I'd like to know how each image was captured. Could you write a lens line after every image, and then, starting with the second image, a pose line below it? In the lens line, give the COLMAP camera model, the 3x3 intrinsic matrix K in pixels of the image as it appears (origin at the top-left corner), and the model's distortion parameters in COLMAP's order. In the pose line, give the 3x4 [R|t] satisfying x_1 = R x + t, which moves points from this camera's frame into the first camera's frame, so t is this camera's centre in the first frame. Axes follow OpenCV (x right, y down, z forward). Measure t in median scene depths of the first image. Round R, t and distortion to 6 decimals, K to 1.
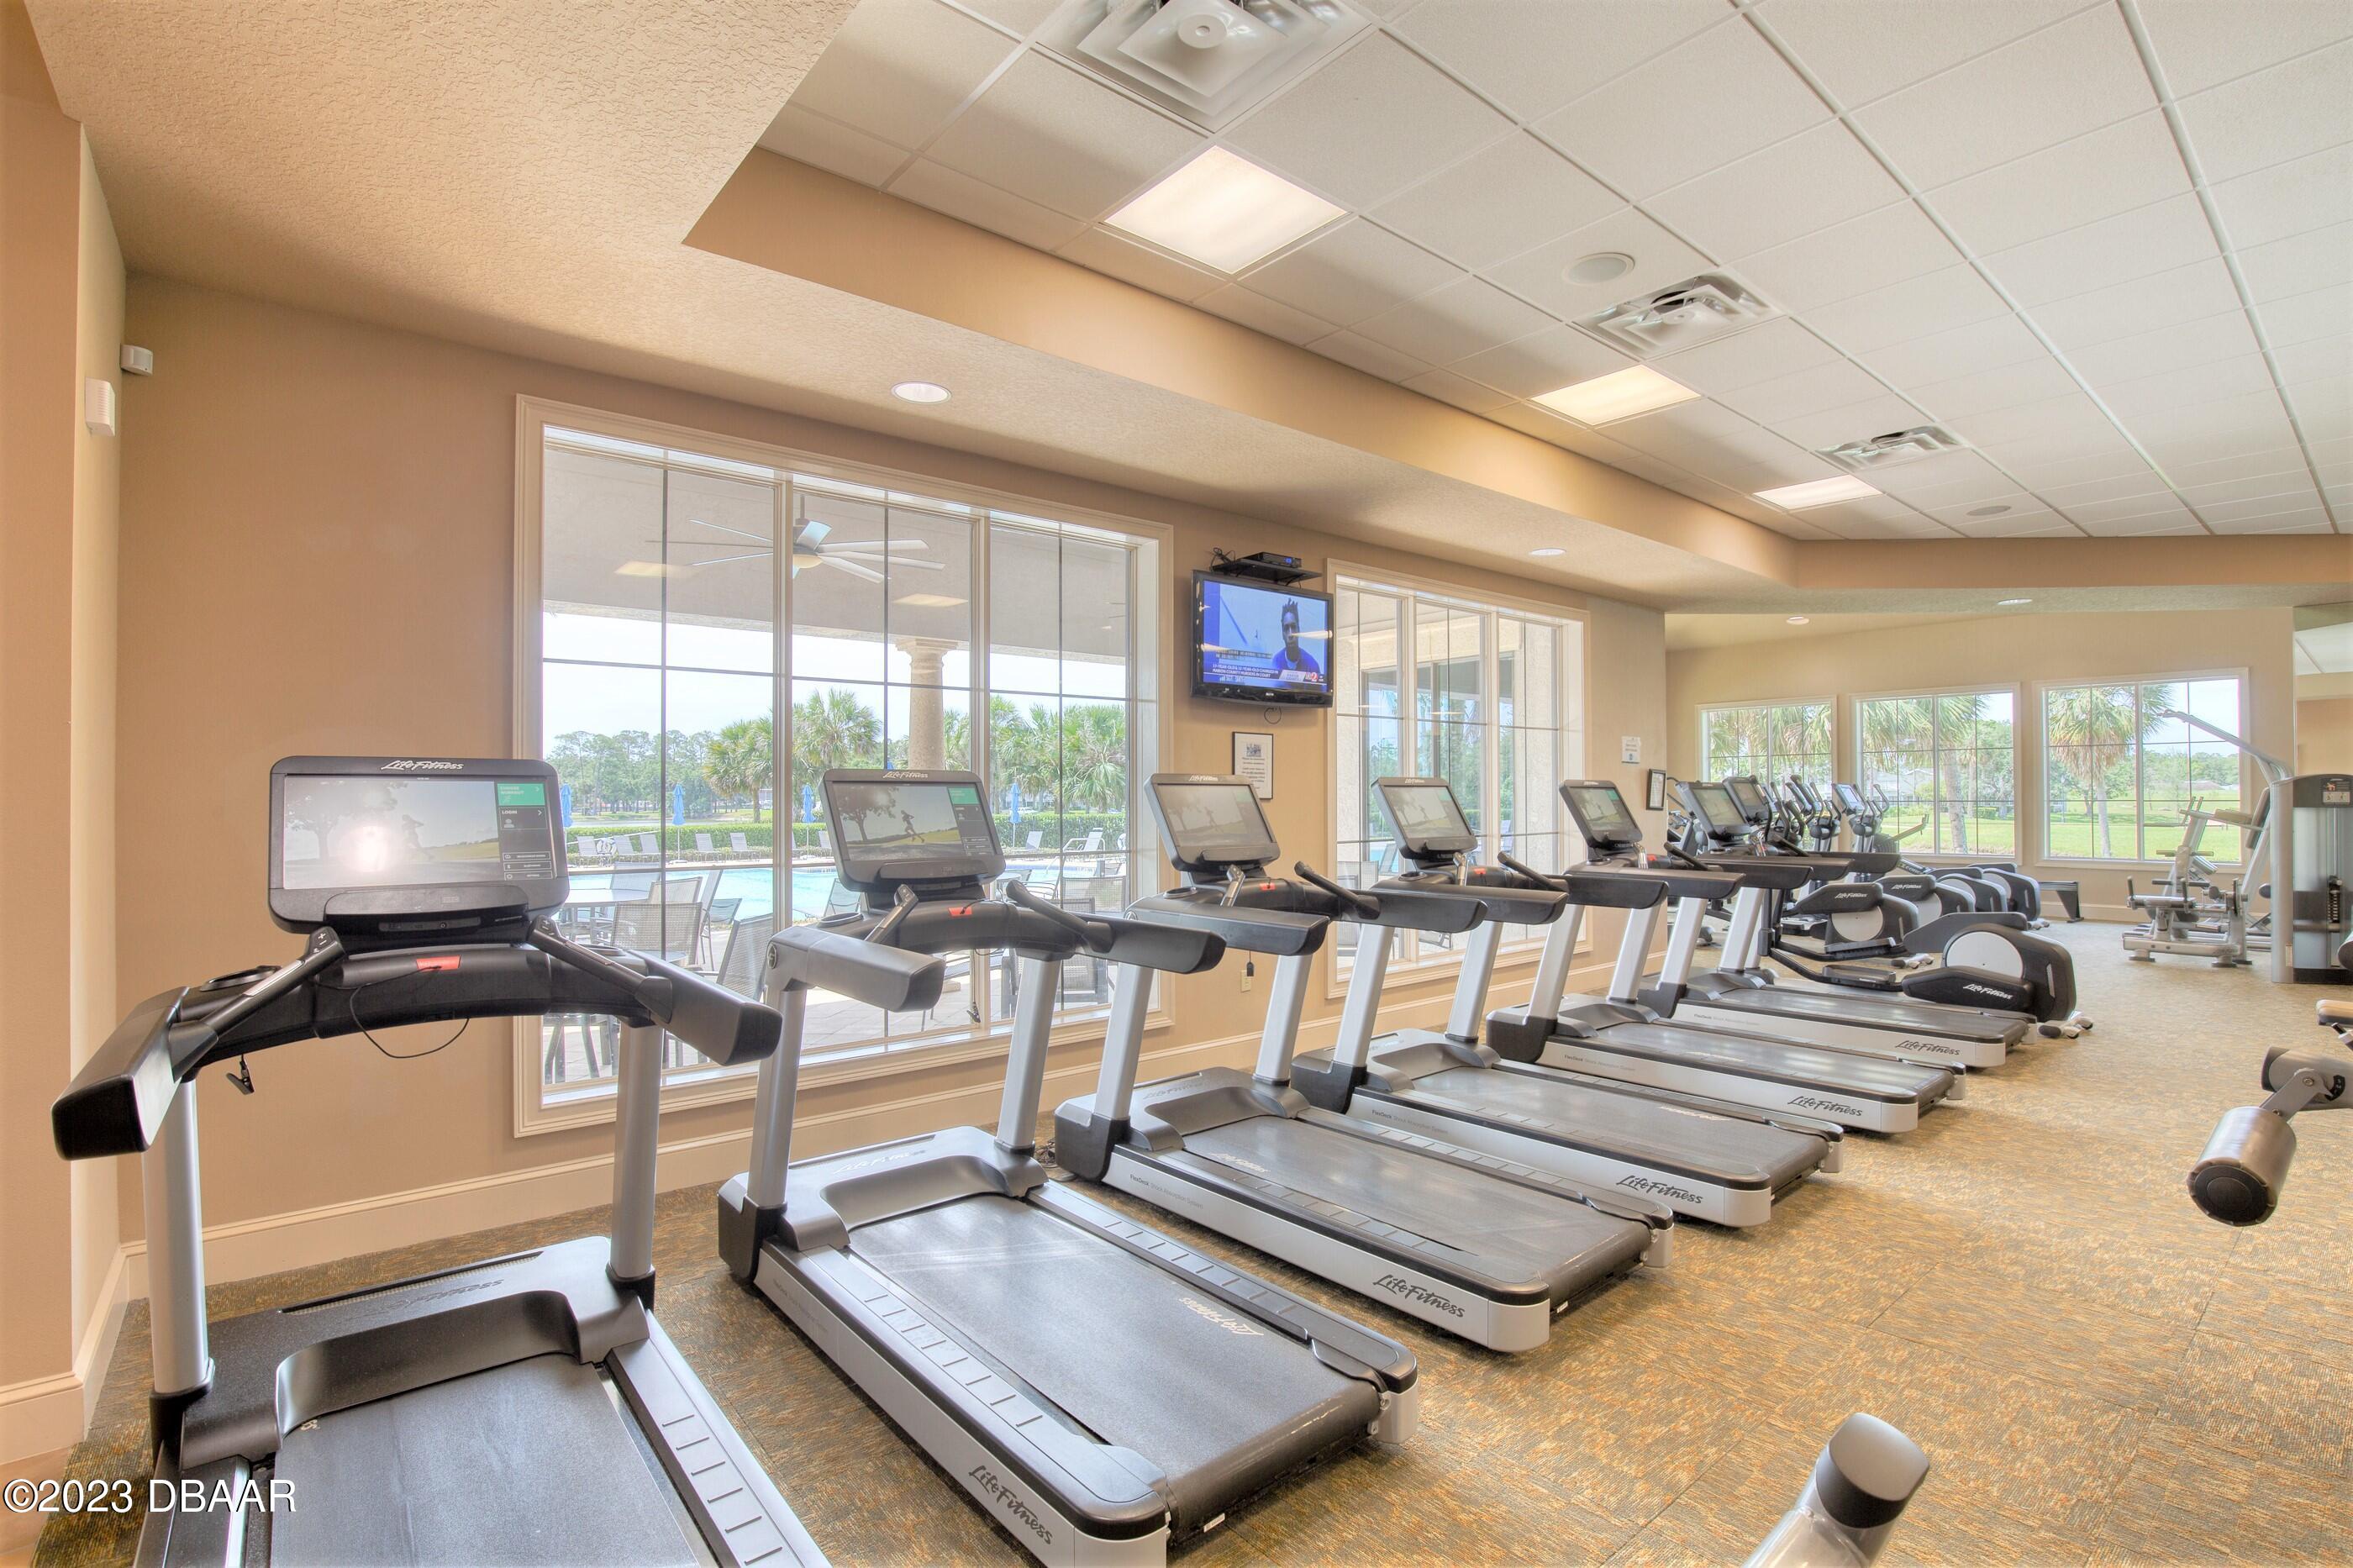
lens RADIAL K [[1082.1, 0, 1181.8], [0, 1082.1, 798.5], [0, 0, 1]] dist [-0.000633, -0.000067]
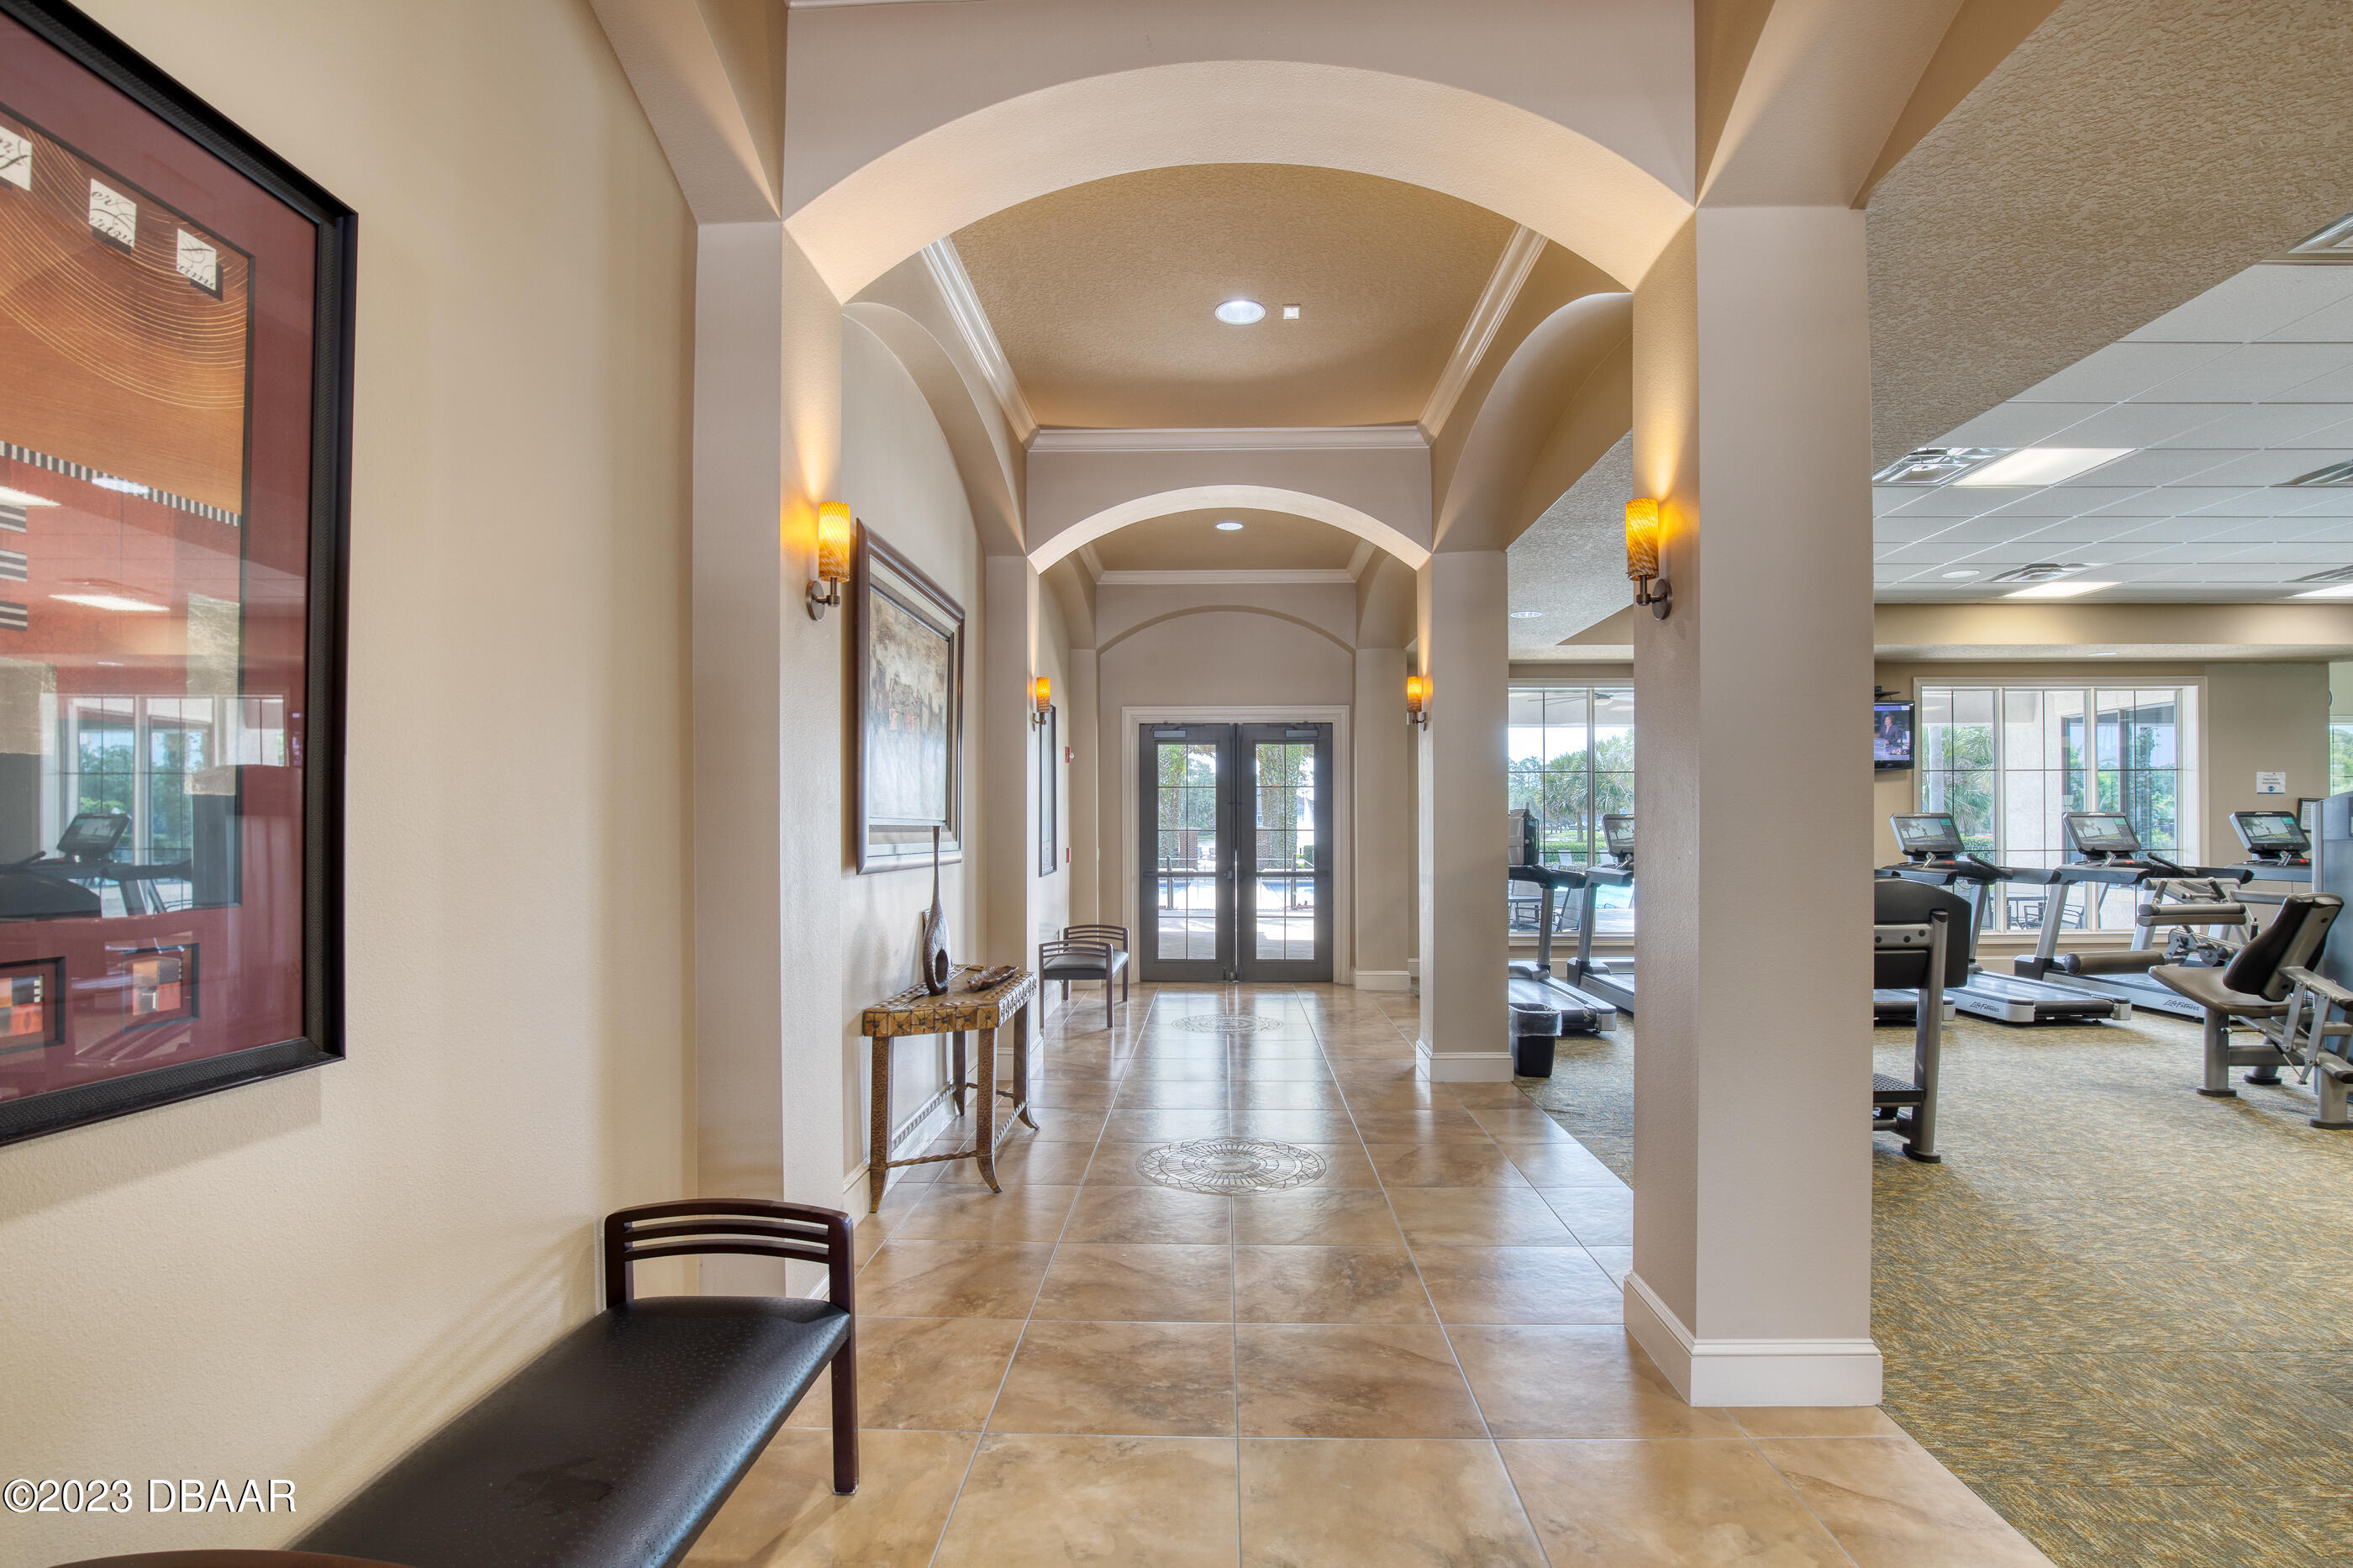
lens RADIAL K [[1082.1, 0, 1181.8], [0, 1082.1, 798.5], [0, 0, 1]] dist [-0.000633, -0.000067]
pose [[0.750016, -0.000571, -0.661420, 0.373696], [0.001592, 0.999998, 0.000942, -0.036616], [0.661418, -0.001759, 0.750015, -0.970002]]
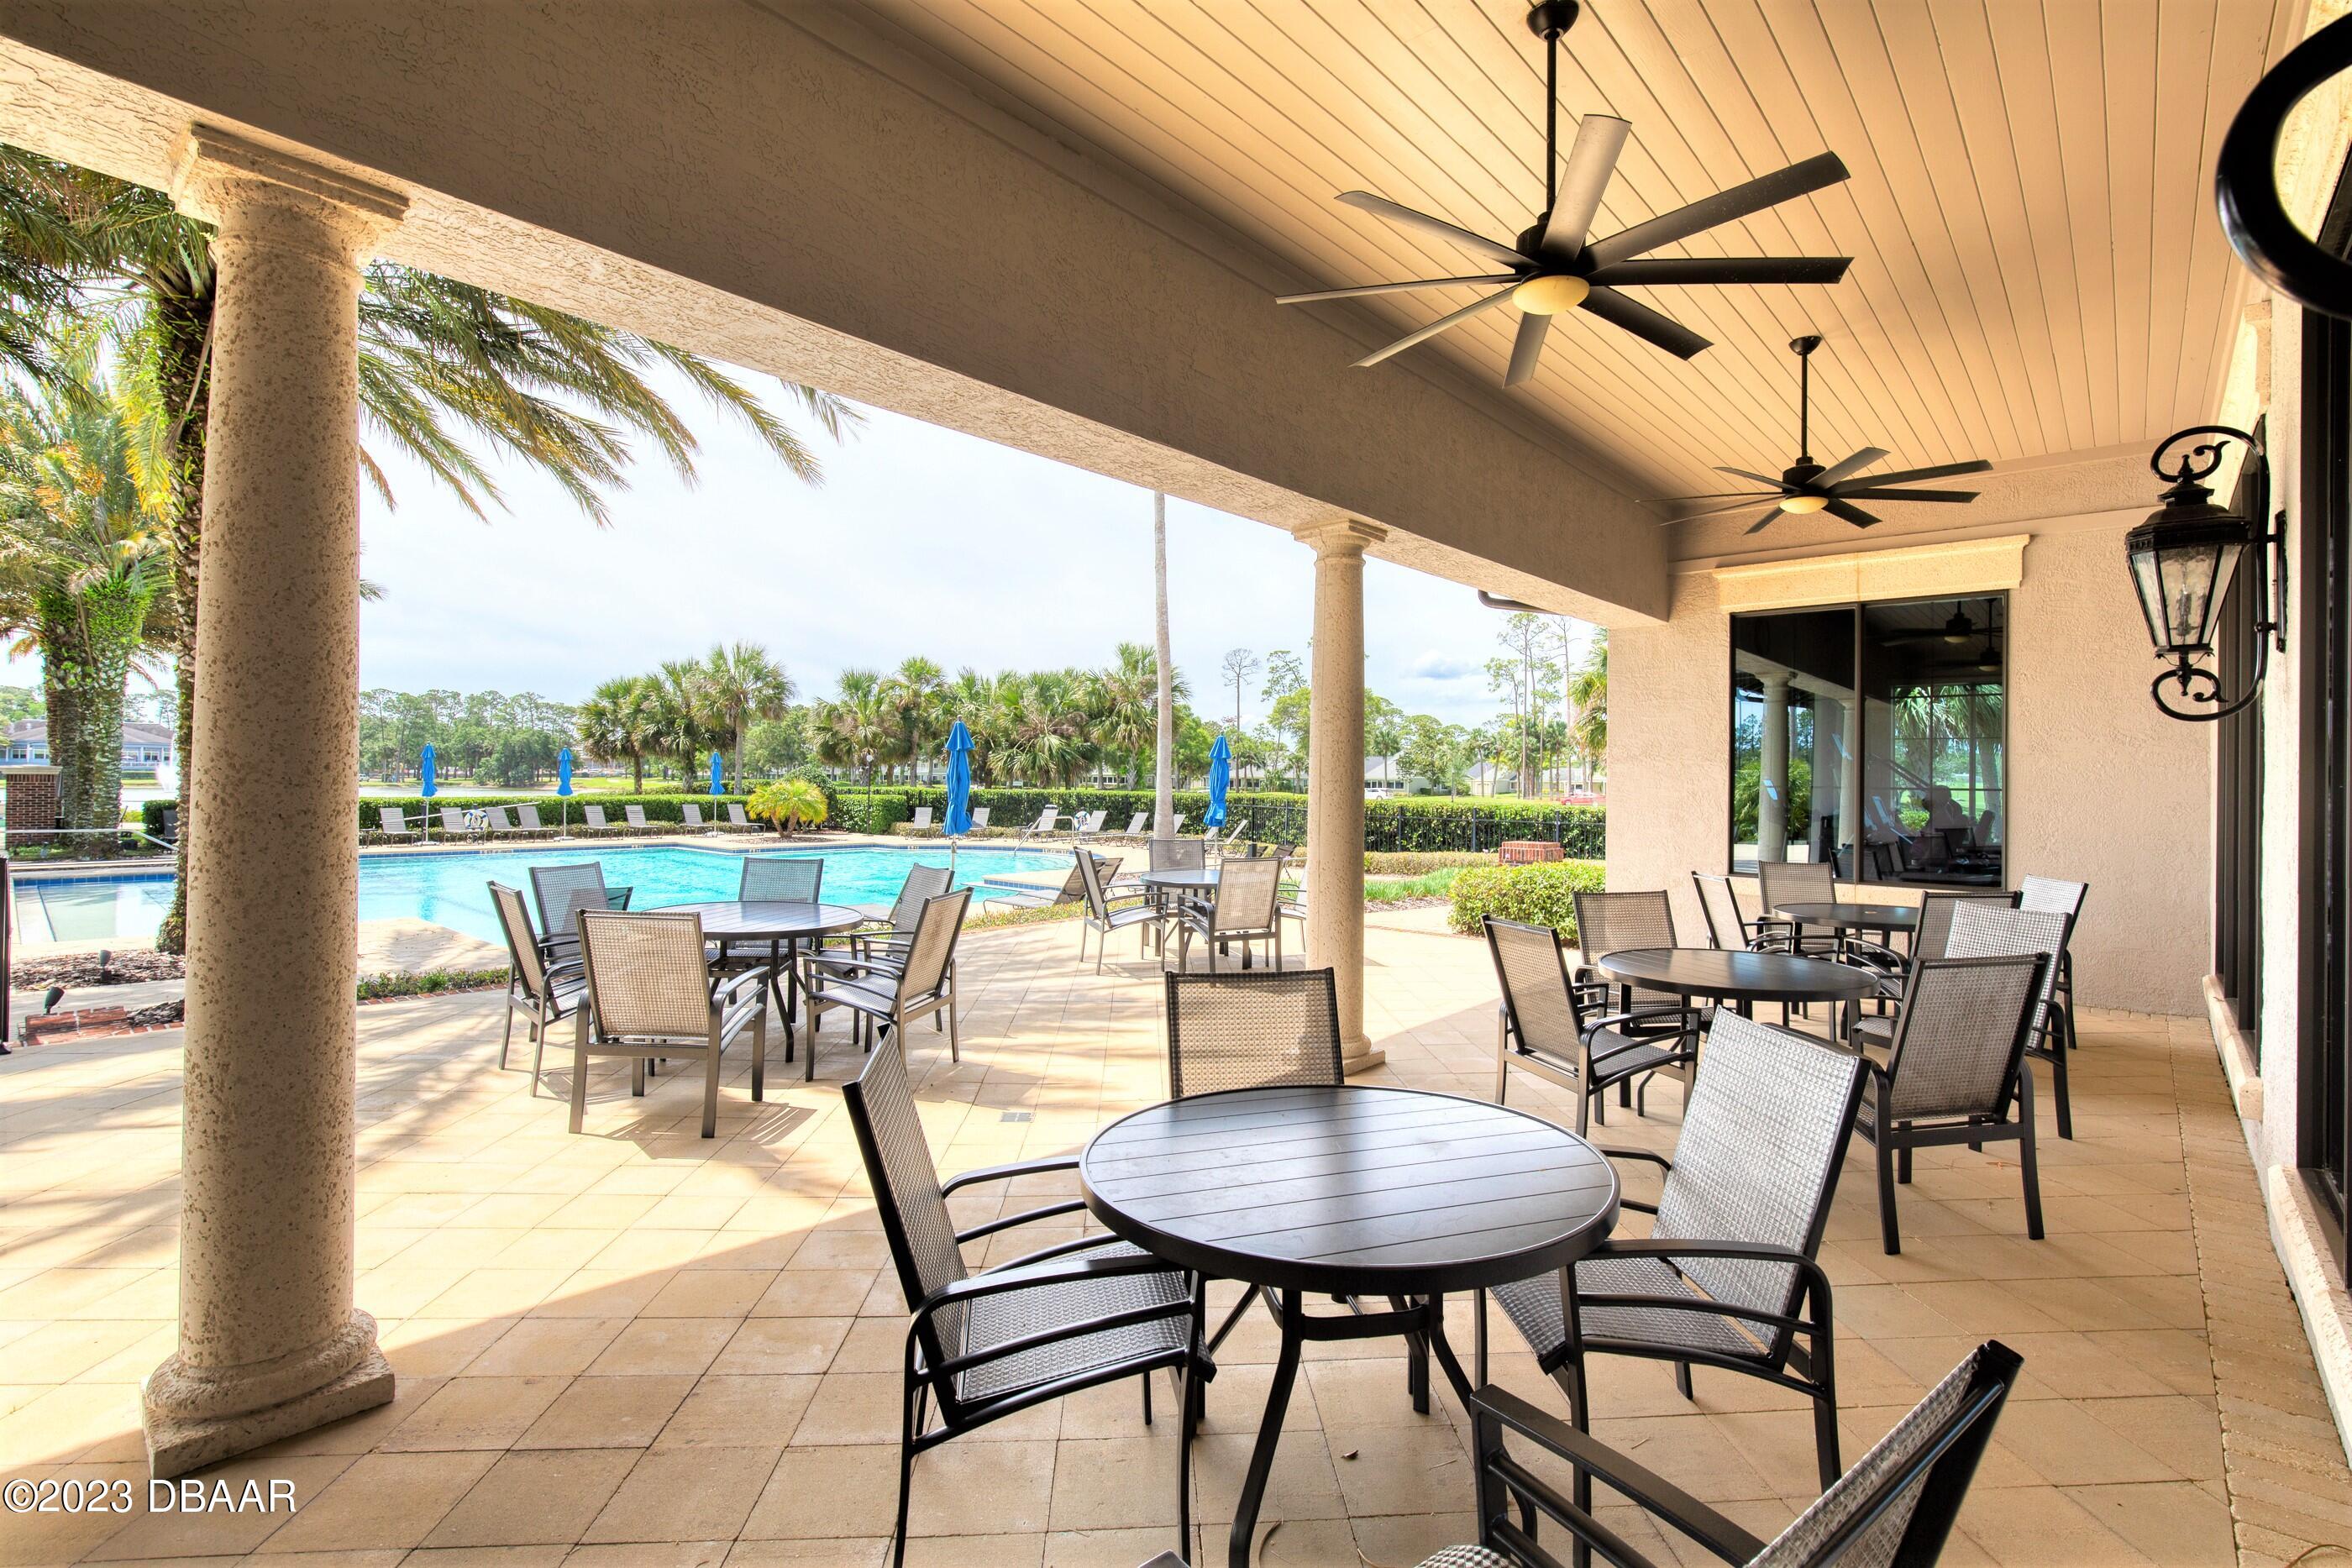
lens RADIAL K [[1066.6, 0, 1176.0], [0, 1066.6, 784.0], [0, 0, 1]] dist [-0.000372, -0.000065]
pose [[0.989873, 0.016537, 0.140988, -0.089194], [-0.017571, 0.999827, 0.006092, 0.001579], [-0.140863, -0.008508, 0.989993, 0.084796]]
